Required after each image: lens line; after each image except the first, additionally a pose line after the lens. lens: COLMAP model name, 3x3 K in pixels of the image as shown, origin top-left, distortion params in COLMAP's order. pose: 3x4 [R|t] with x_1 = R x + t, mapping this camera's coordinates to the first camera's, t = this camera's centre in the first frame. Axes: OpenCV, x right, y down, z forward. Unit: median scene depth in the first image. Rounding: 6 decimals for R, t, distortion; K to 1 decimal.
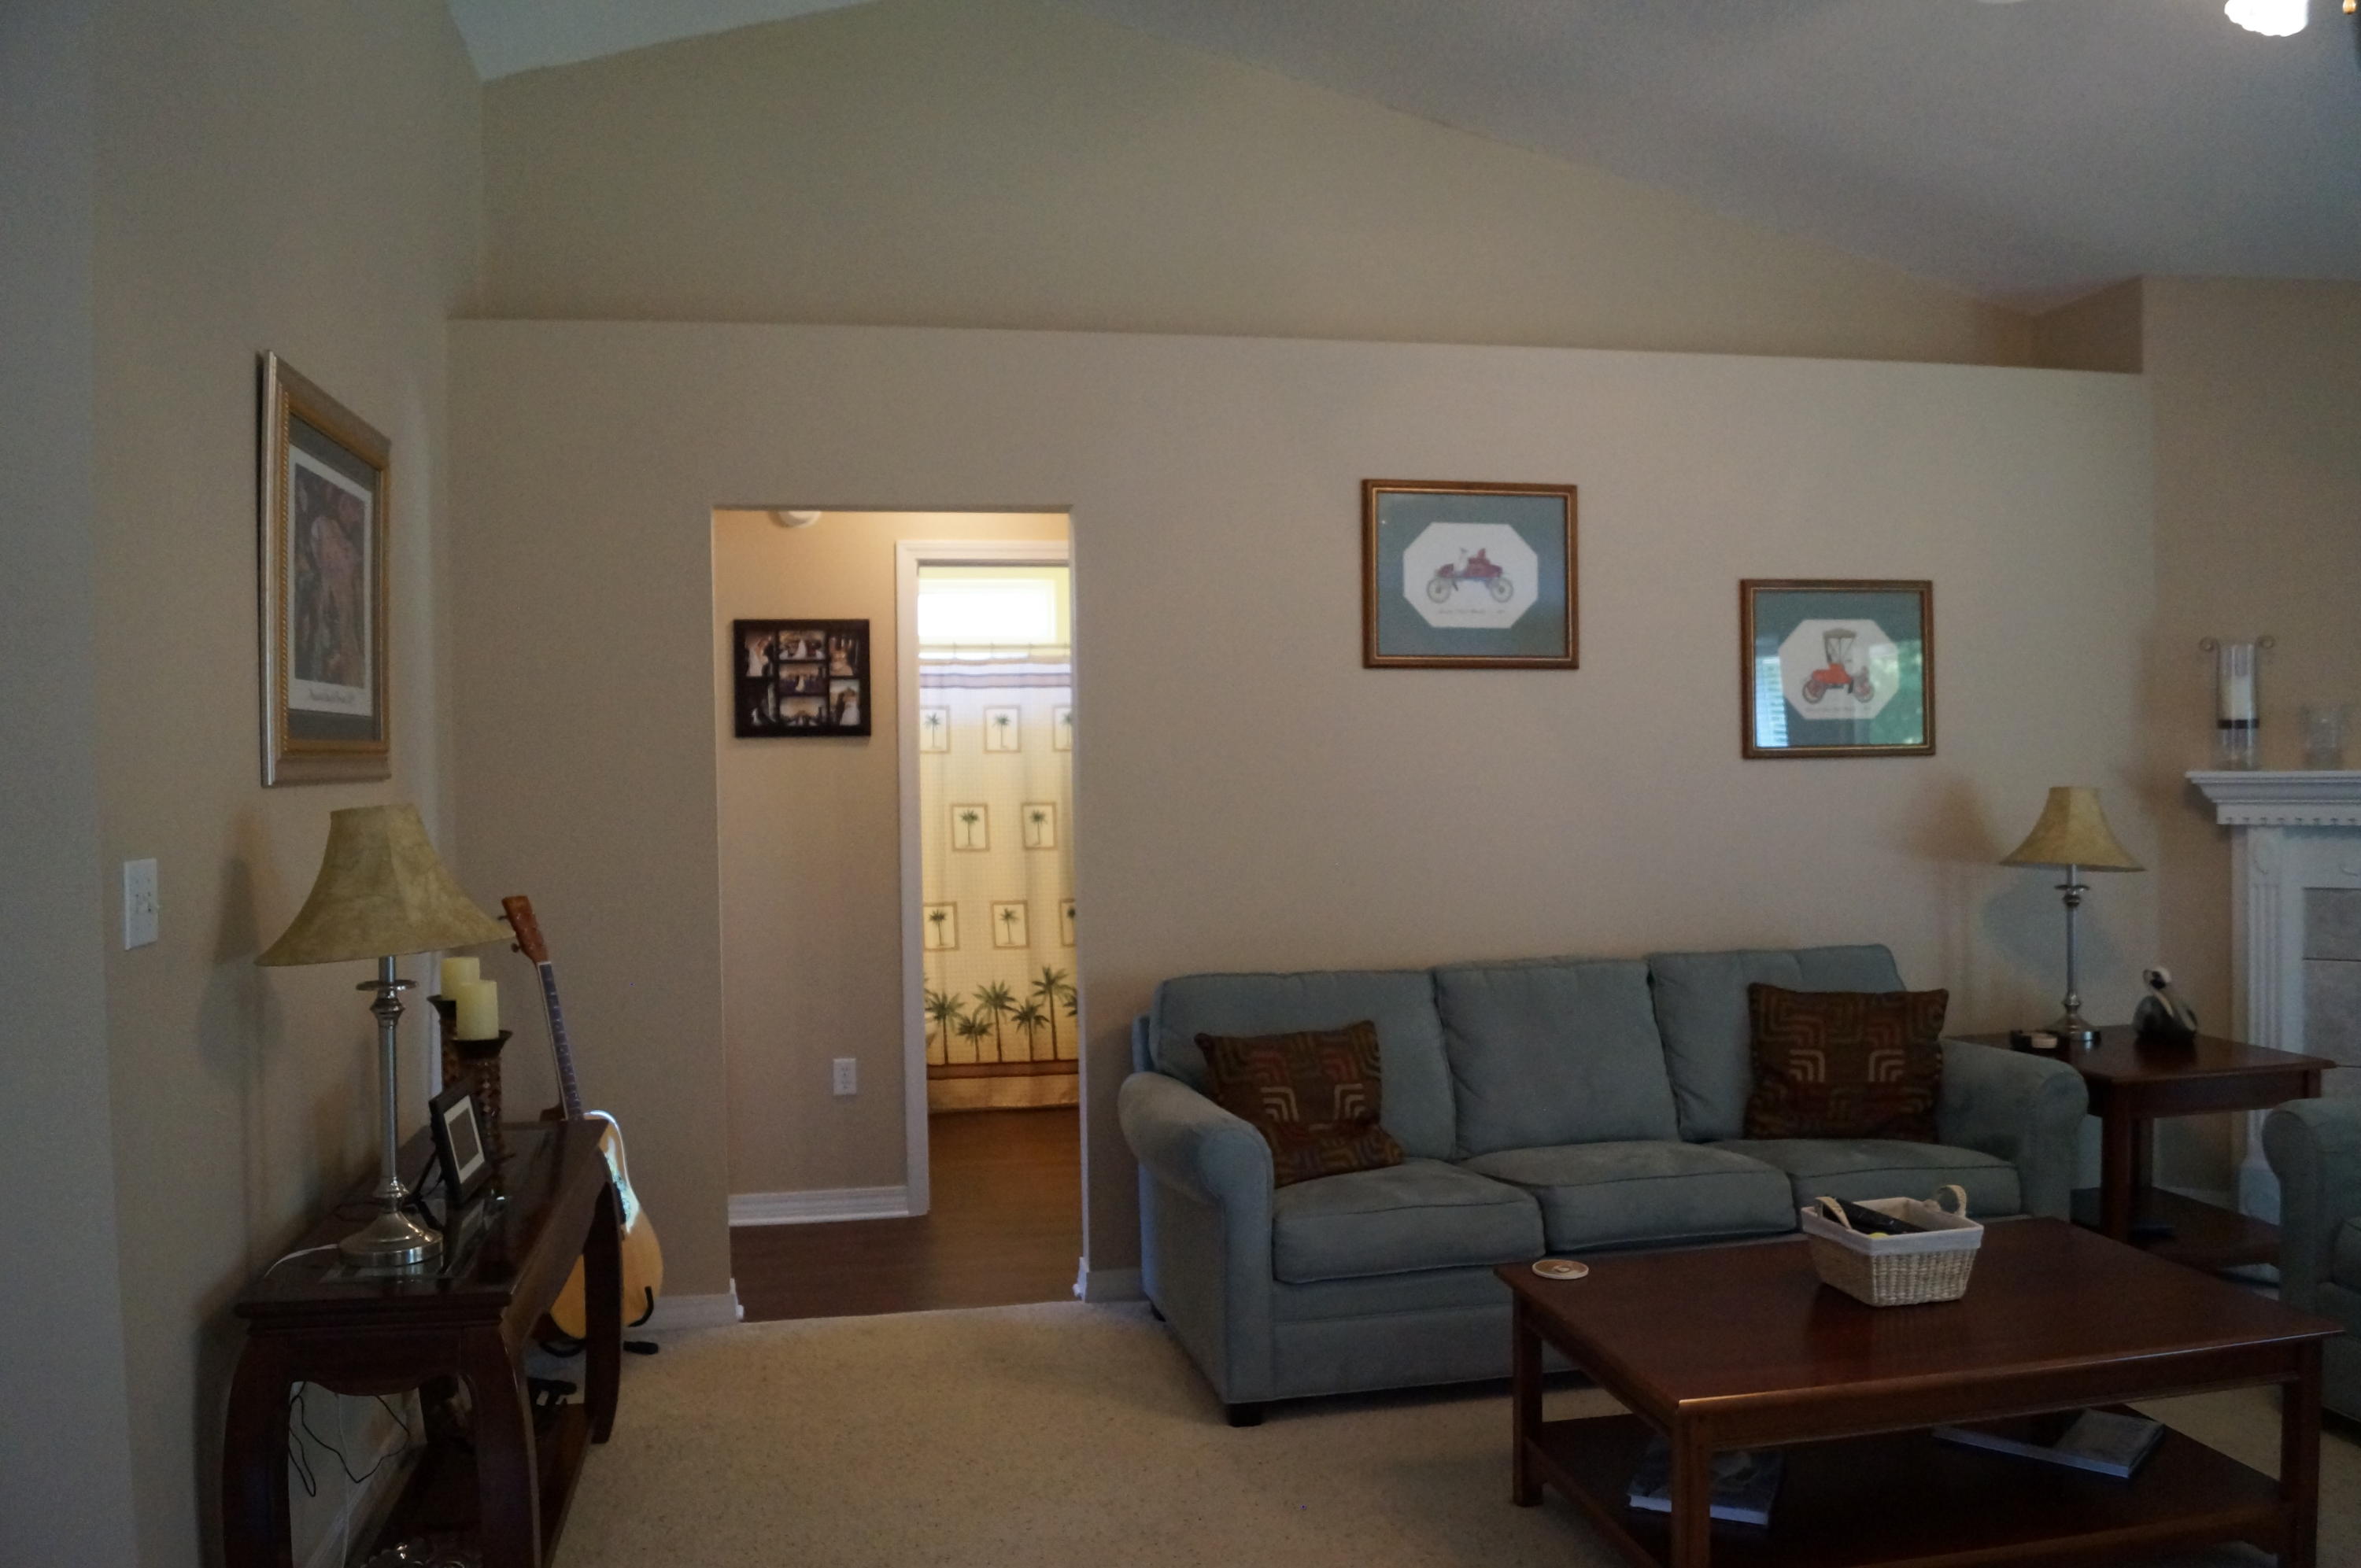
lens RADIAL K [[1826.9, 0, 1167.1], [0, 1826.9, 788.1], [0, 0, 1]] dist [-0.086659, 0.024329]
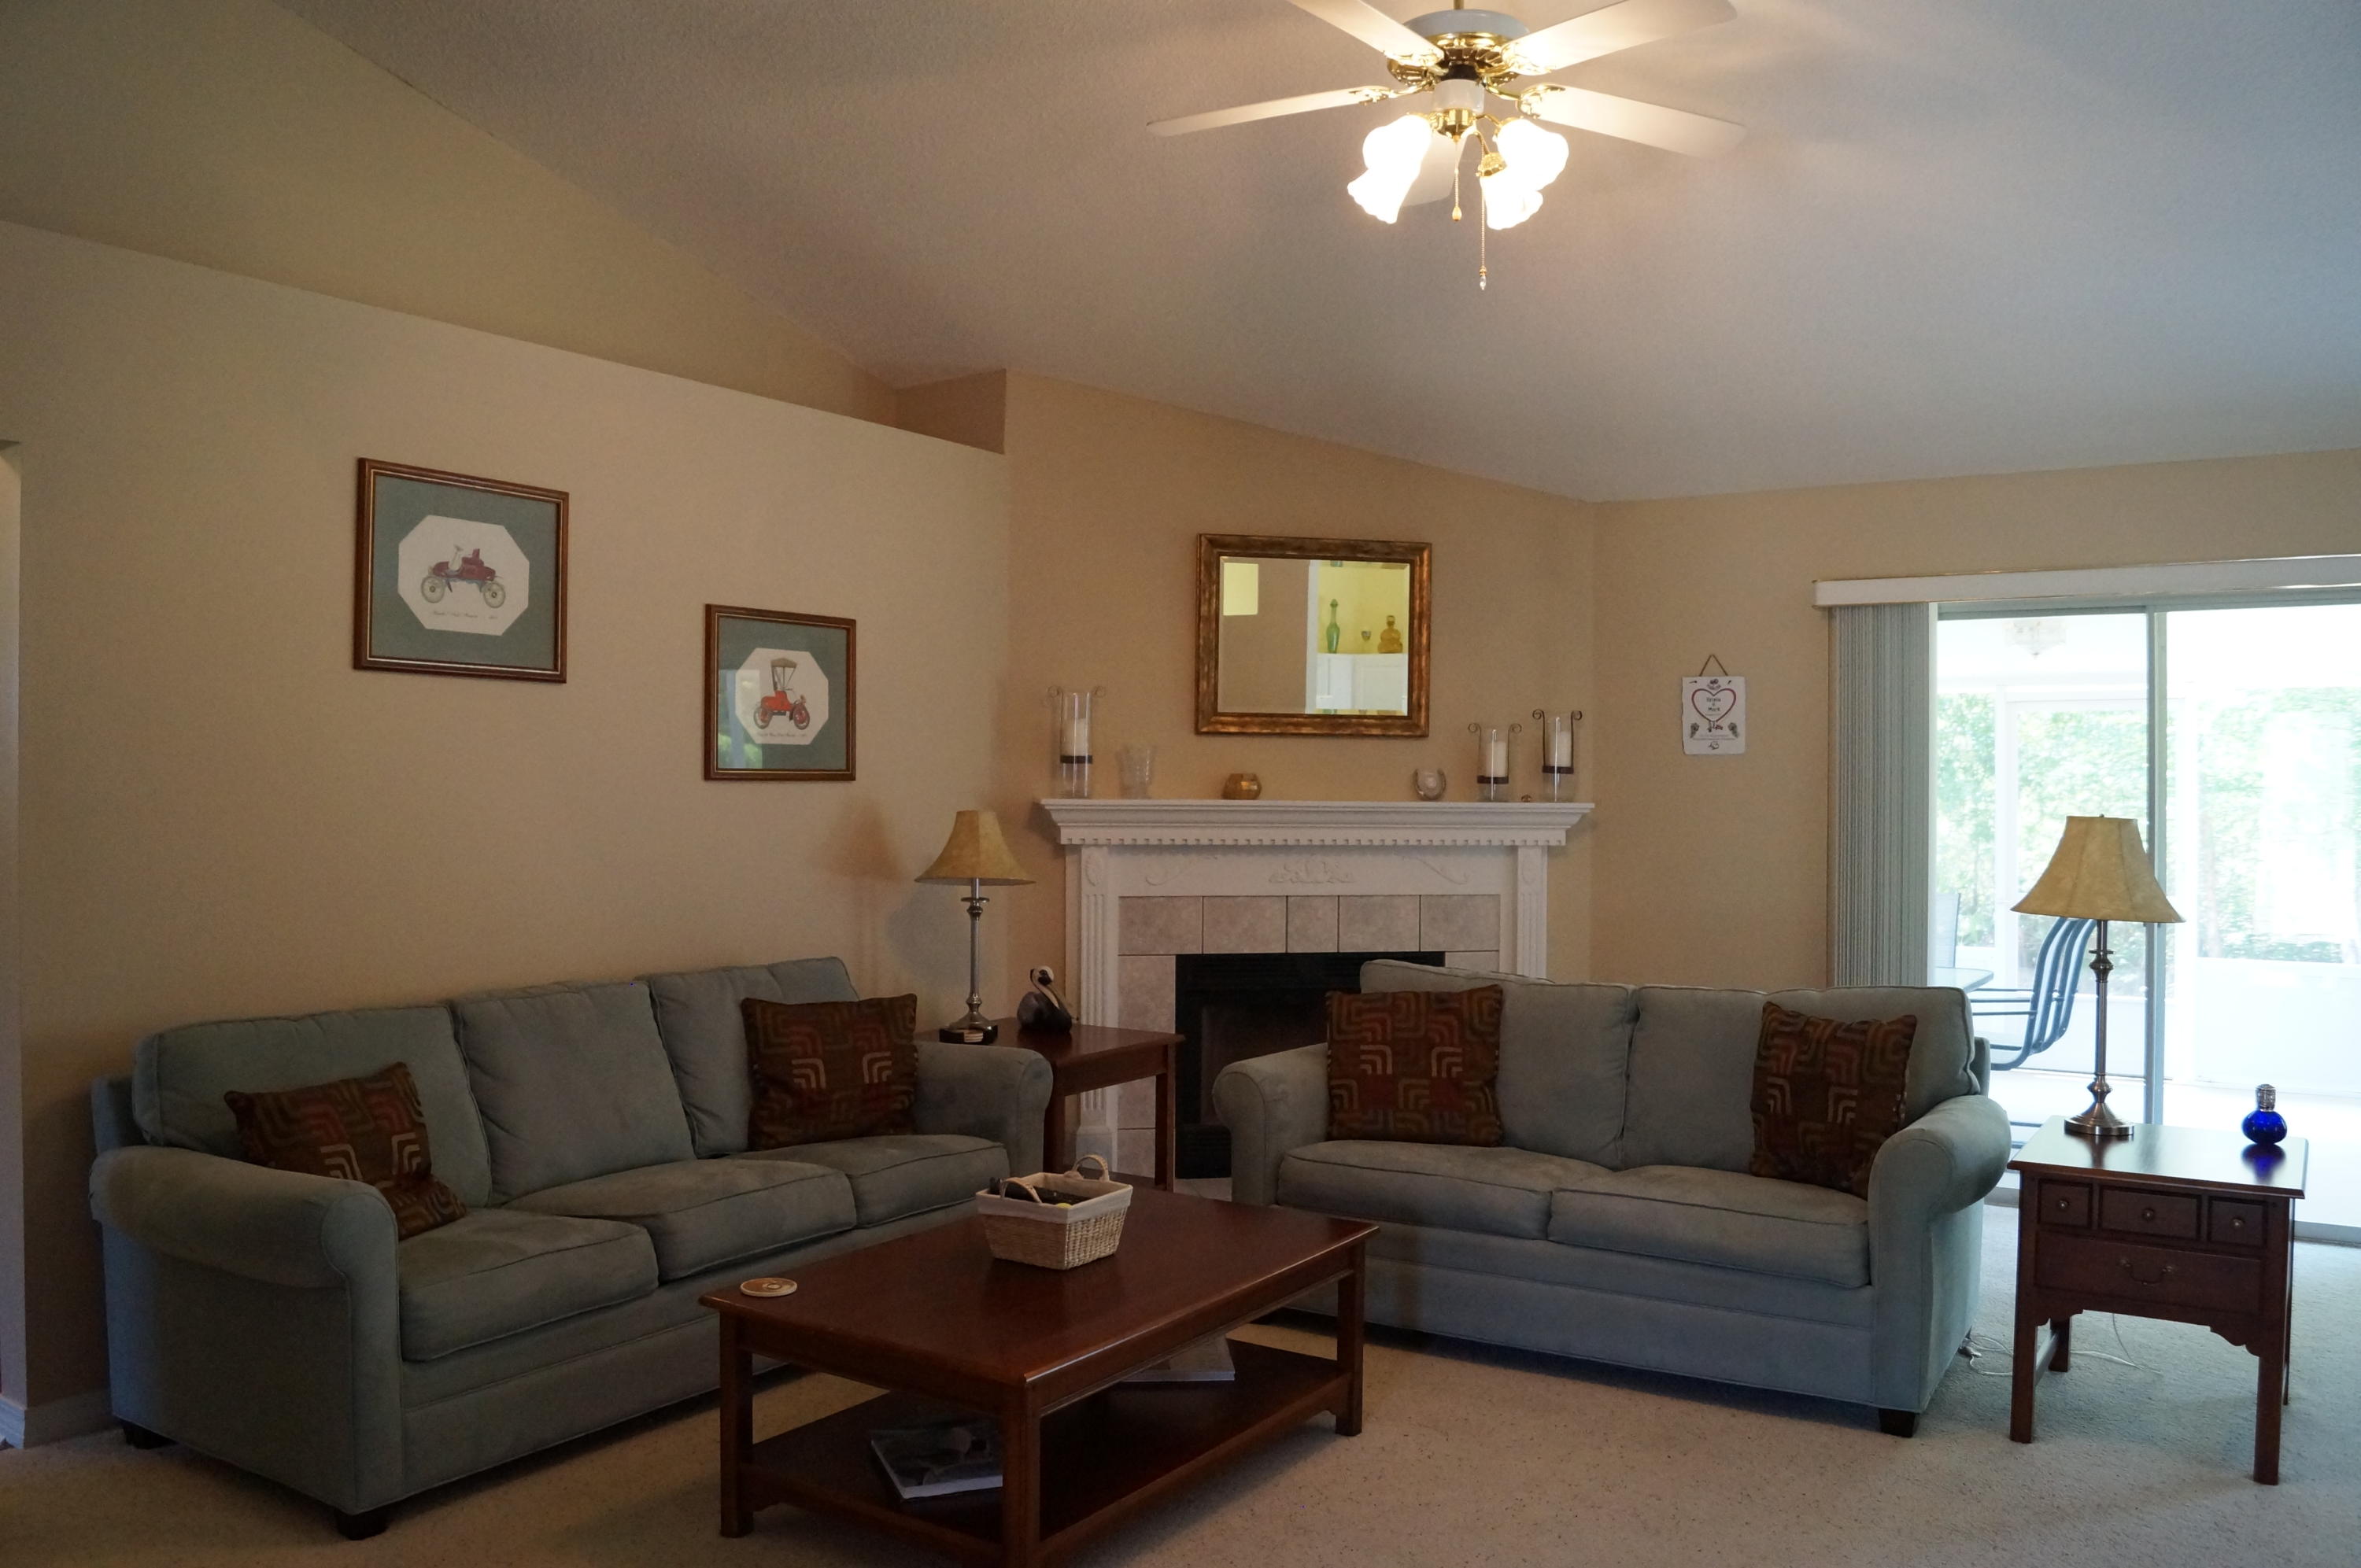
lens RADIAL K [[1826.9, 0, 1167.1], [0, 1826.9, 788.1], [0, 0, 1]] dist [-0.086659, 0.024329]
pose [[0.702460, 0.018386, 0.711486, -0.236271], [-0.004759, 0.999765, -0.021136, 0.008991], [-0.711707, 0.011461, 0.702383, 0.103116]]
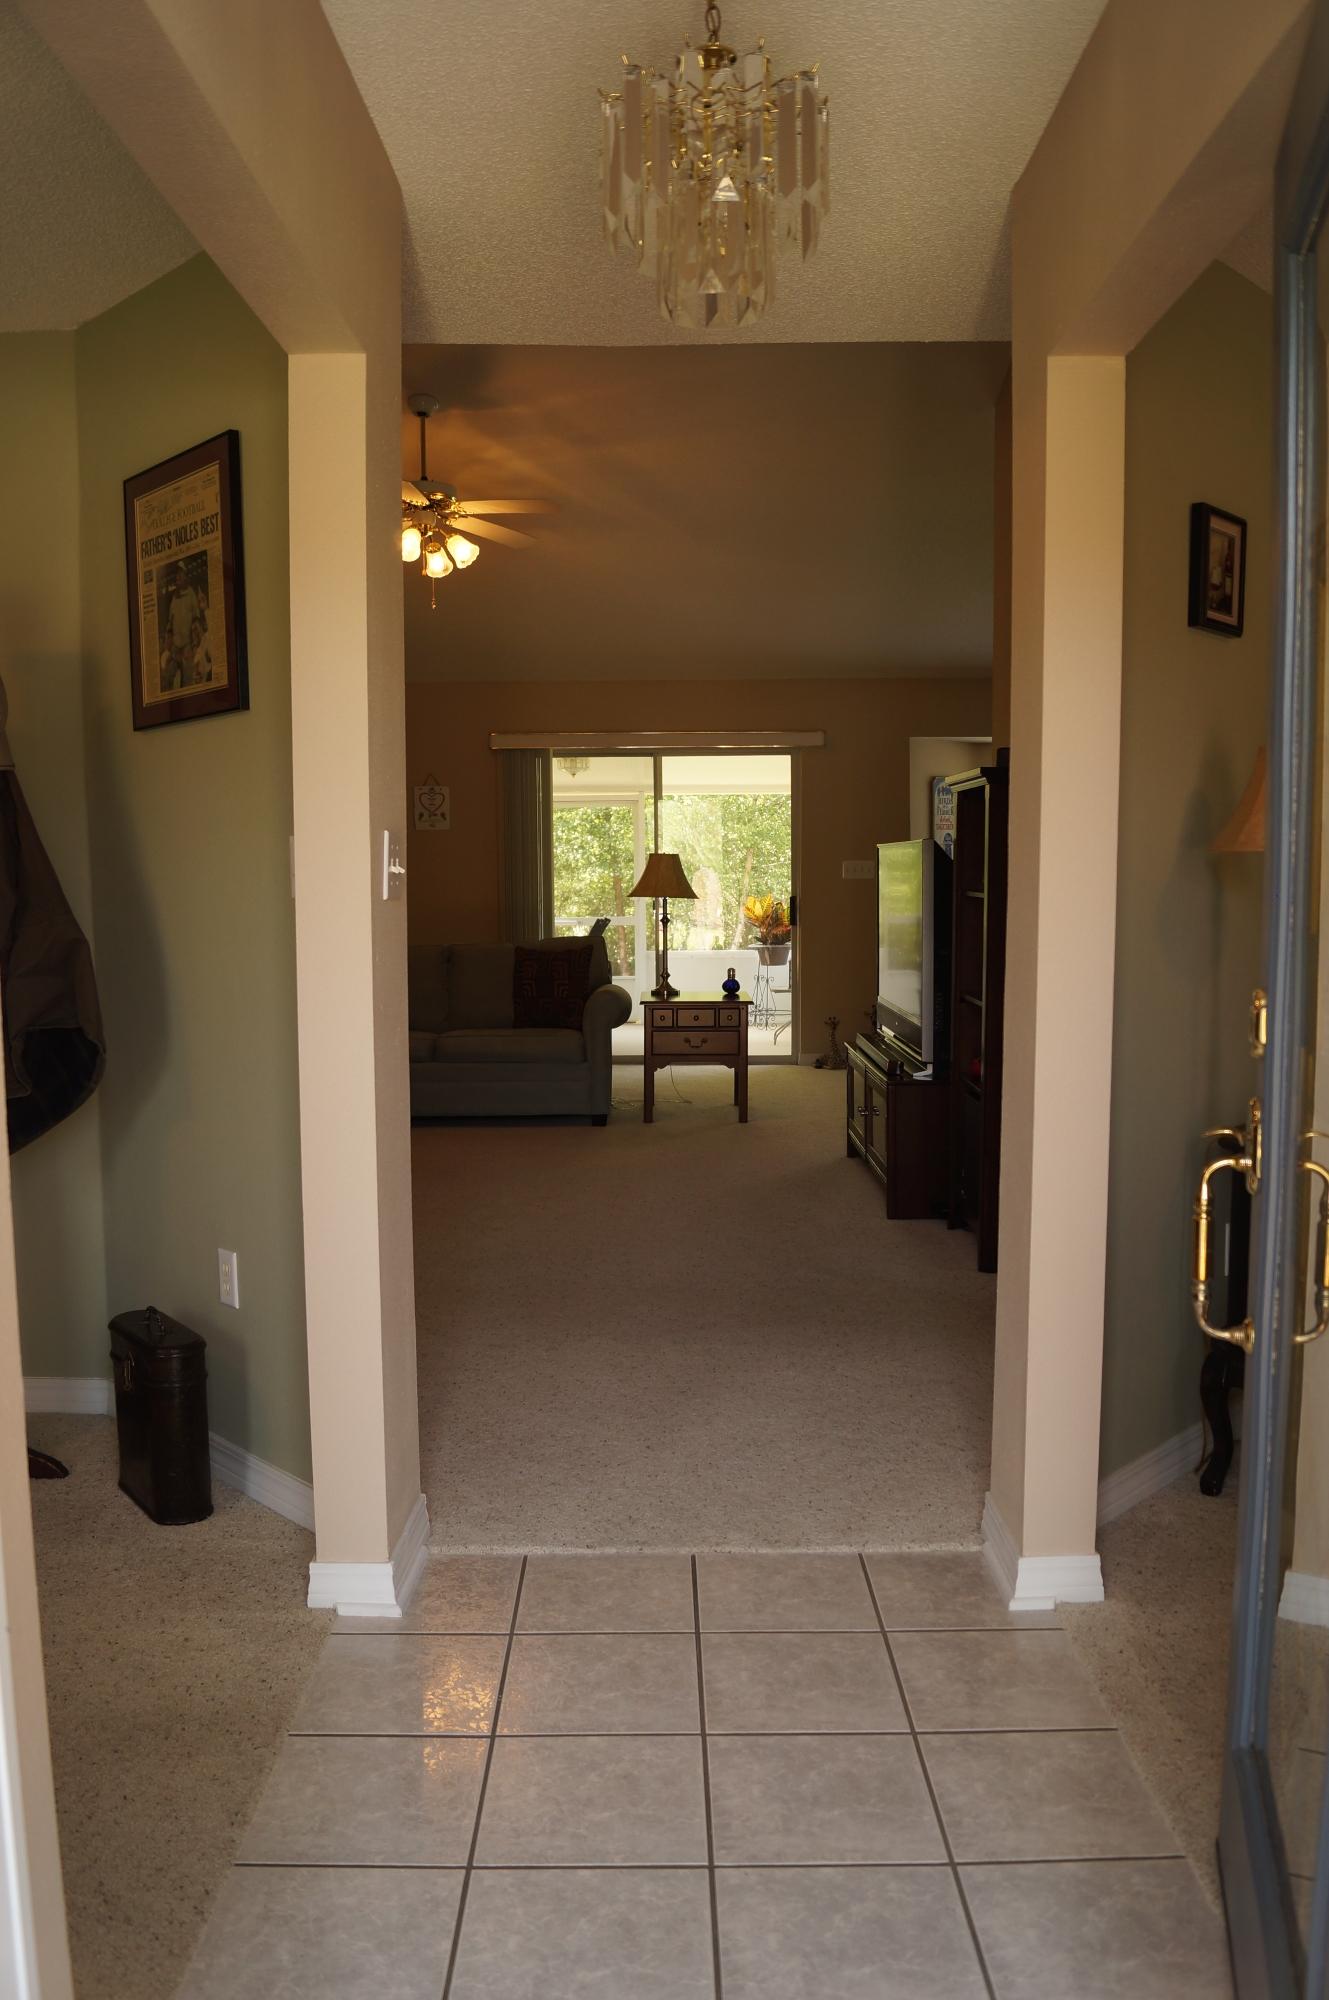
lens RADIAL K [[1547.8, 0, 660.1], [0, 1547.8, 1021.5], [0, 0, 1]] dist [-0.086659, 0.024329]
pose [[0.195303, -0.080746, 0.977413, -0.943496], [0.020370, 0.996724, 0.078271, 0.051957], [-0.980531, 0.004623, 0.196308, 0.065842]]
